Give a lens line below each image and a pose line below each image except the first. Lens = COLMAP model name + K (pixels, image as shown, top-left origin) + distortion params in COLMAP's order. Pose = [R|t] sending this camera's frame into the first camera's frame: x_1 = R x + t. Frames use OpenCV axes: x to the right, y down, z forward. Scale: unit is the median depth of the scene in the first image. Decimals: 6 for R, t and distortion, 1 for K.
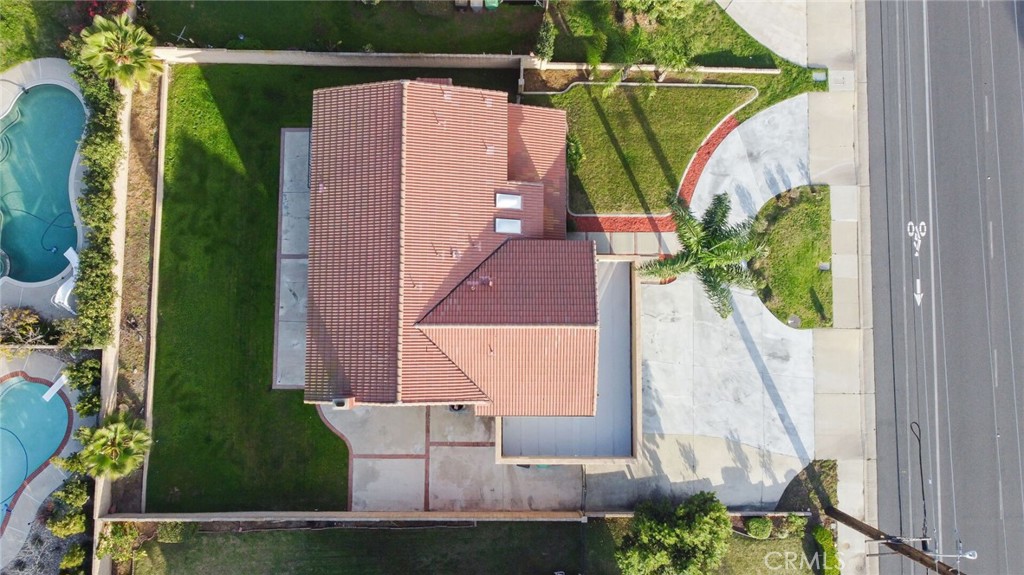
lens RADIAL K [[773.3, 0, 512.0], [0, 773.3, 287.5], [0, 0, 1]] dist [0.010376, -0.008577]
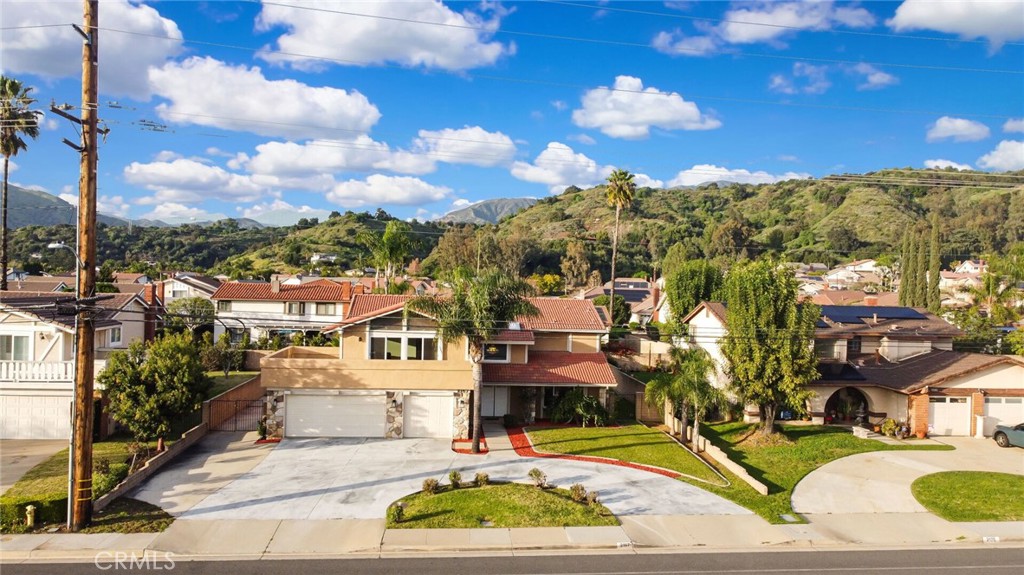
lens RADIAL K [[773.3, 0, 512.0], [0, 773.3, 287.5], [0, 0, 1]] dist [0.010376, -0.008577]
pose [[0.090782, -0.023967, -0.995582, 1.033846], [-0.993777, 0.062612, -0.092125, -0.002224], [0.064543, 0.997750, -0.018134, 0.831597]]
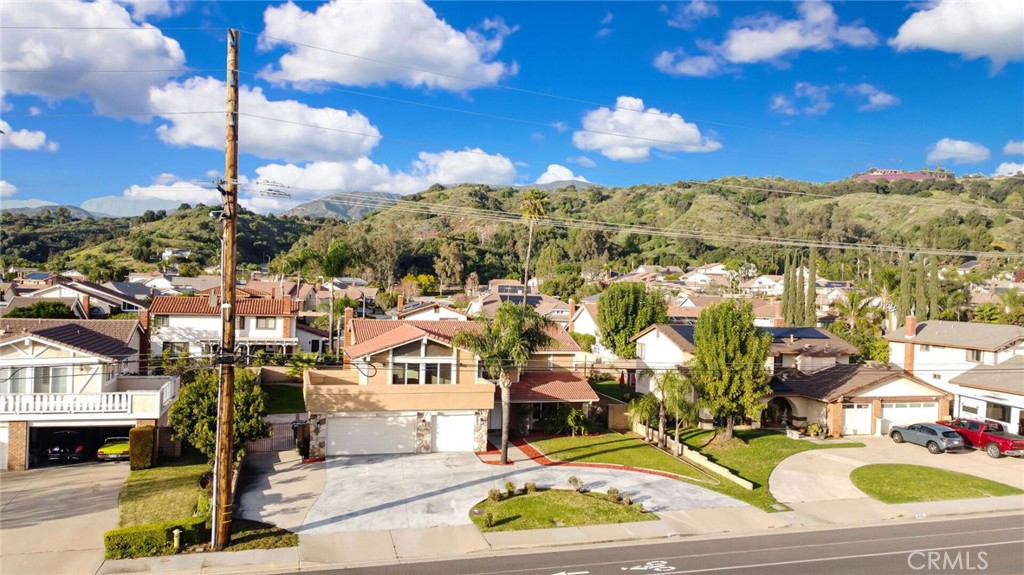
lens RADIAL K [[773.3, 0, 512.0], [0, 773.3, 287.5], [0, 0, 1]] dist [0.010376, -0.008577]
pose [[0.277394, -0.016545, -0.960614, 1.137902], [-0.958786, 0.059225, -0.277886, 0.215931], [0.061490, 0.998108, 0.000565, 0.770569]]
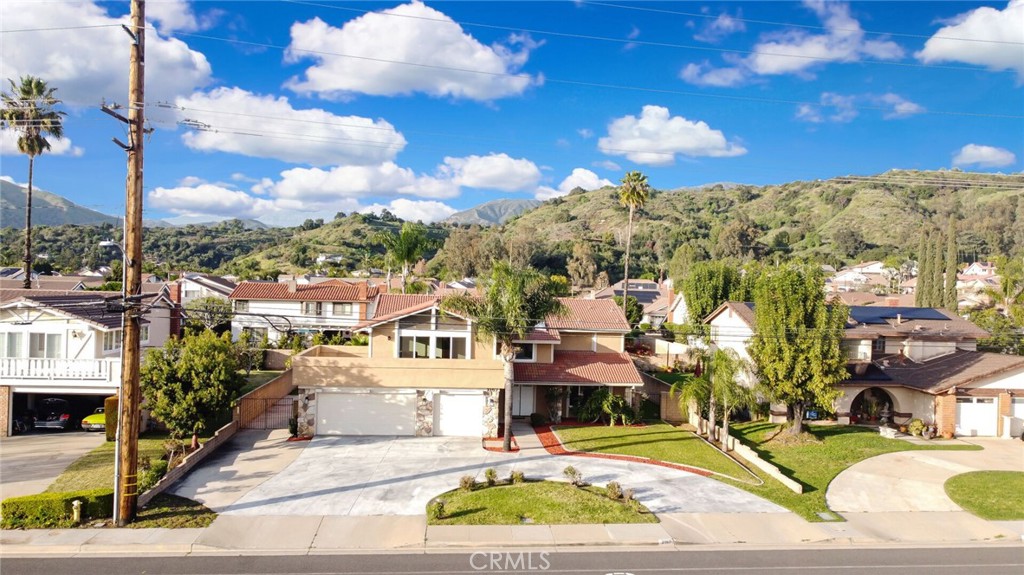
lens RADIAL K [[773.3, 0, 512.0], [0, 773.3, 287.5], [0, 0, 1]] dist [0.010376, -0.008577]
pose [[0.086572, -0.025380, -0.995922, 1.036192], [-0.994314, 0.060021, -0.087961, 0.028208], [0.062008, 0.997874, -0.020040, 0.831883]]
